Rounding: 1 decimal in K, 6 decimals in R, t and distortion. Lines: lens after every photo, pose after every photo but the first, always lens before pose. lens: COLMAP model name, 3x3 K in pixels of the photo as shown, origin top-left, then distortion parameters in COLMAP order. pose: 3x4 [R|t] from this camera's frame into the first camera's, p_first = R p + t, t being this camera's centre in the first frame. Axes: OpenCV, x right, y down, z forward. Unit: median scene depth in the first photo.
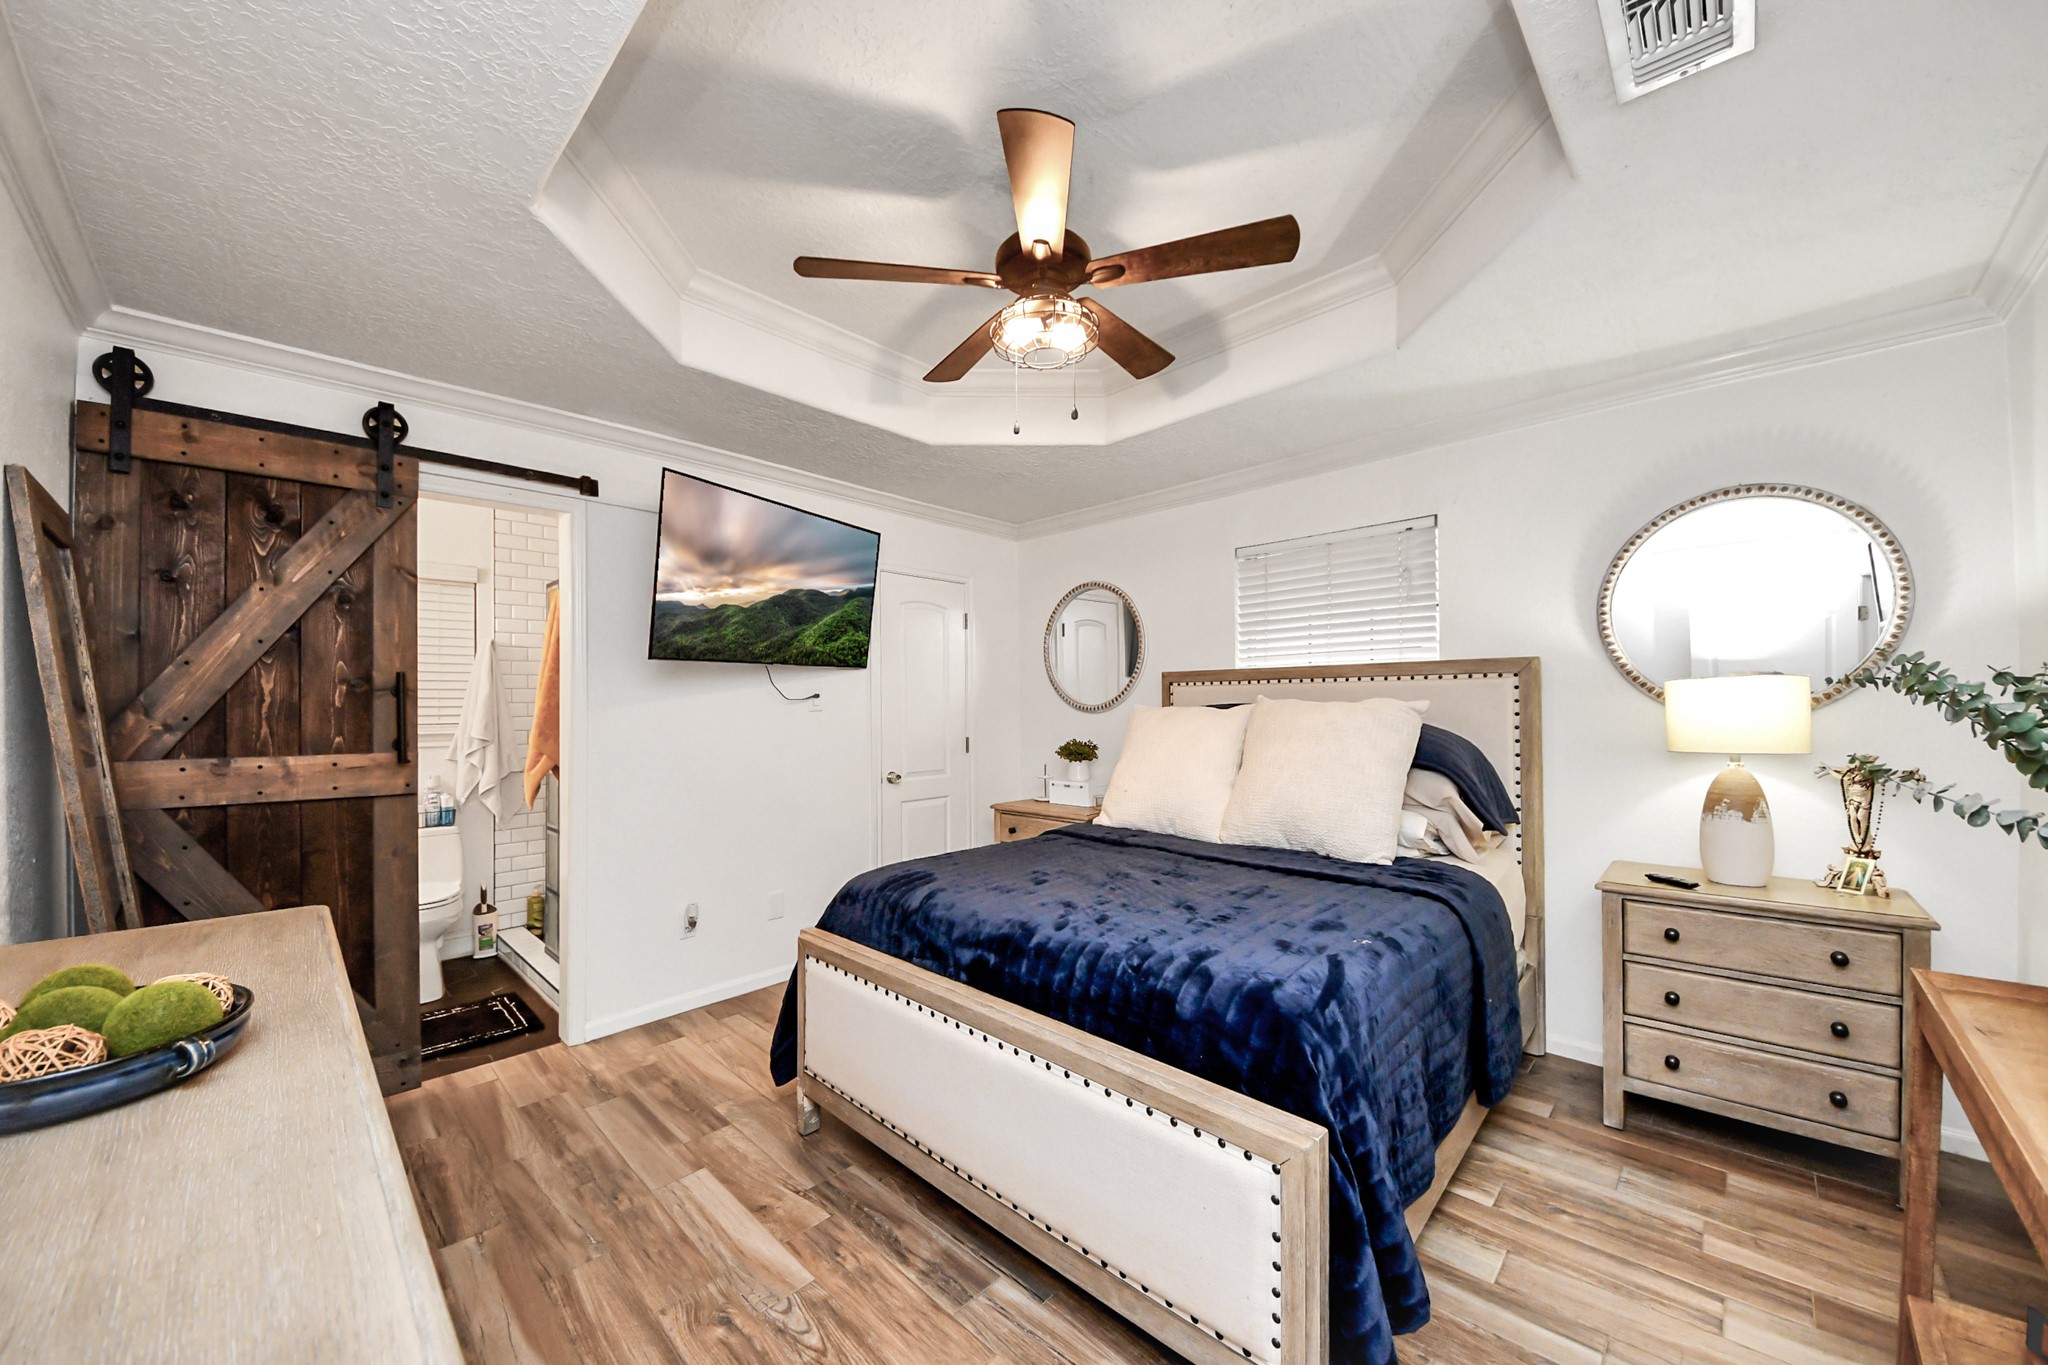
lens RADIAL K [[731.9, 0, 1020.8], [0, 731.9, 685.5], [0, 0, 1]] dist [0.040161, -0.026409]
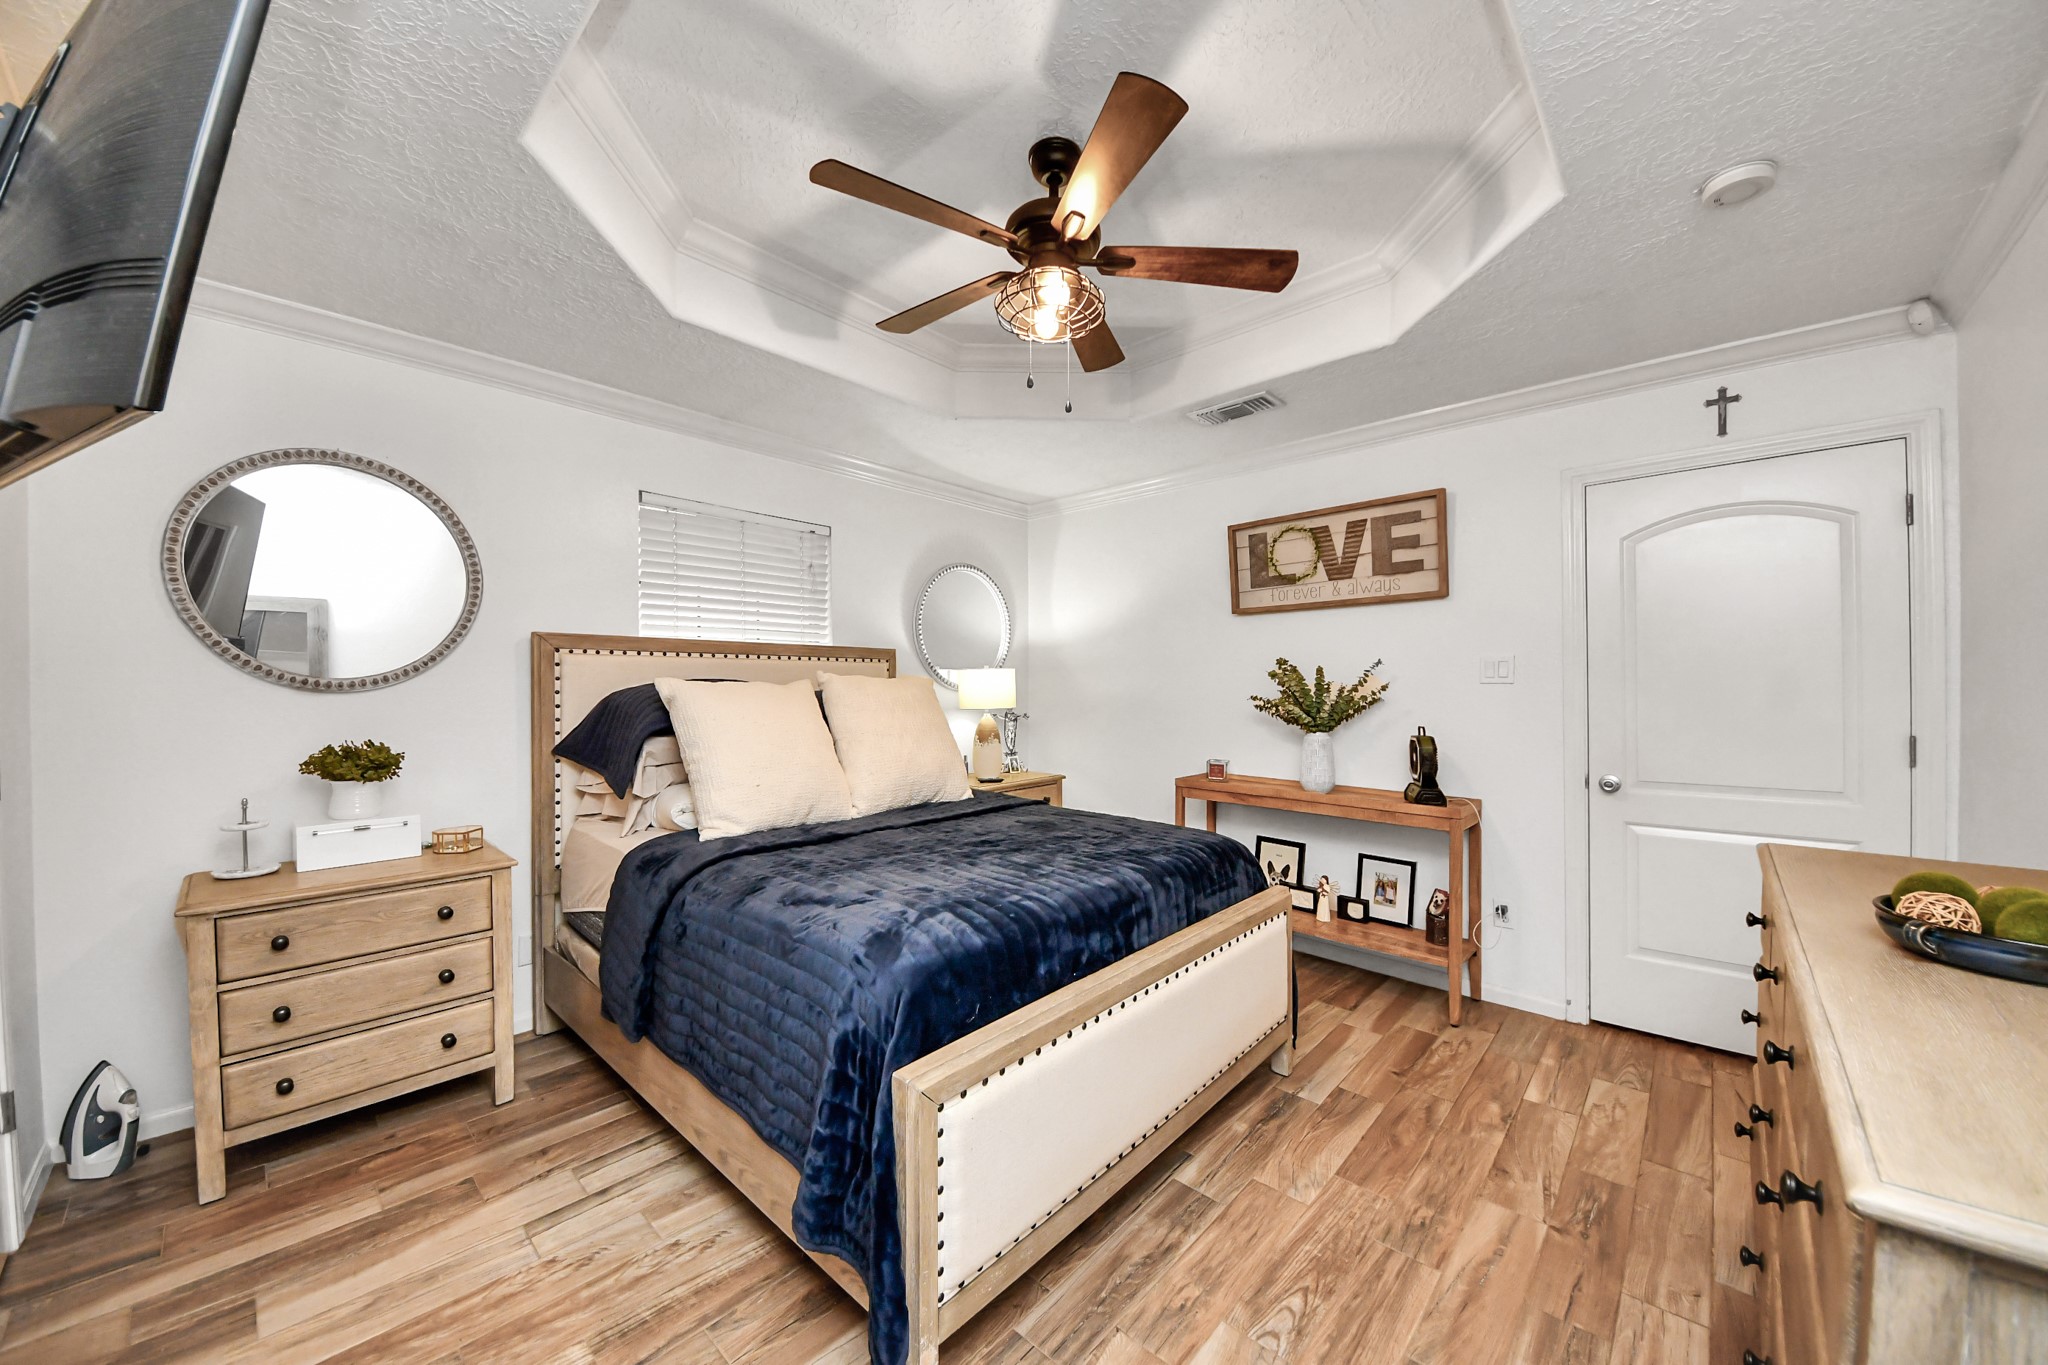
lens RADIAL K [[744.9, 0, 1028.8], [0, 744.9, 711.1], [0, 0, 1]] dist [0.000332, 0.000031]
pose [[-0.017125, -0.033176, 0.999303, -1.045361], [-0.001926, 0.999449, 0.033147, 0.057936], [-0.999852, -0.001357, -0.017180, 1.163249]]
